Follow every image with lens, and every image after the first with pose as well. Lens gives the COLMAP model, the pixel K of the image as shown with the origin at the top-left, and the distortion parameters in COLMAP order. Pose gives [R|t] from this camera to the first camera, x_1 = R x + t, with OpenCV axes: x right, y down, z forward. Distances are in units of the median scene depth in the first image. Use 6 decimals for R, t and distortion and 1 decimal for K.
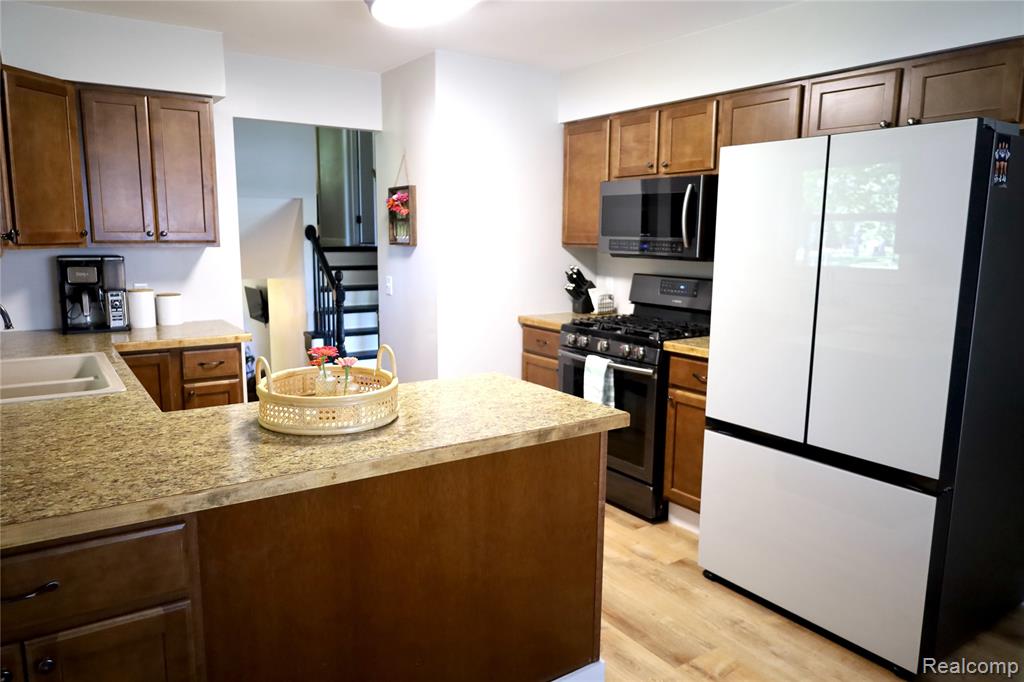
lens RADIAL K [[696.3, 0, 512.0], [0, 696.3, 341.0], [0, 0, 1]] dist [-0.024462, 0.001522]
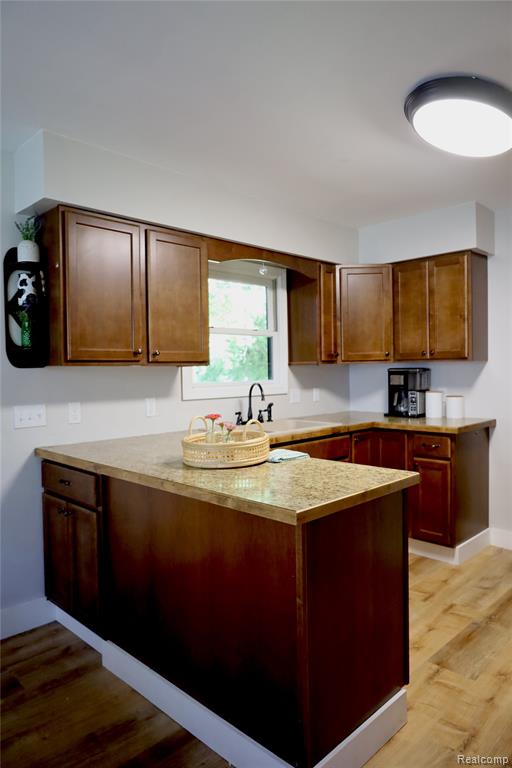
lens RADIAL K [[522.2, 0, 256.0], [0, 522.2, 384.0], [0, 0, 1]] dist [-0.024462, 0.001522]
pose [[0.182358, 0.010994, -0.983171, 0.493748], [-0.127824, 0.991717, -0.012619, -0.029865], [0.974888, 0.127974, 0.182253, 0.459128]]
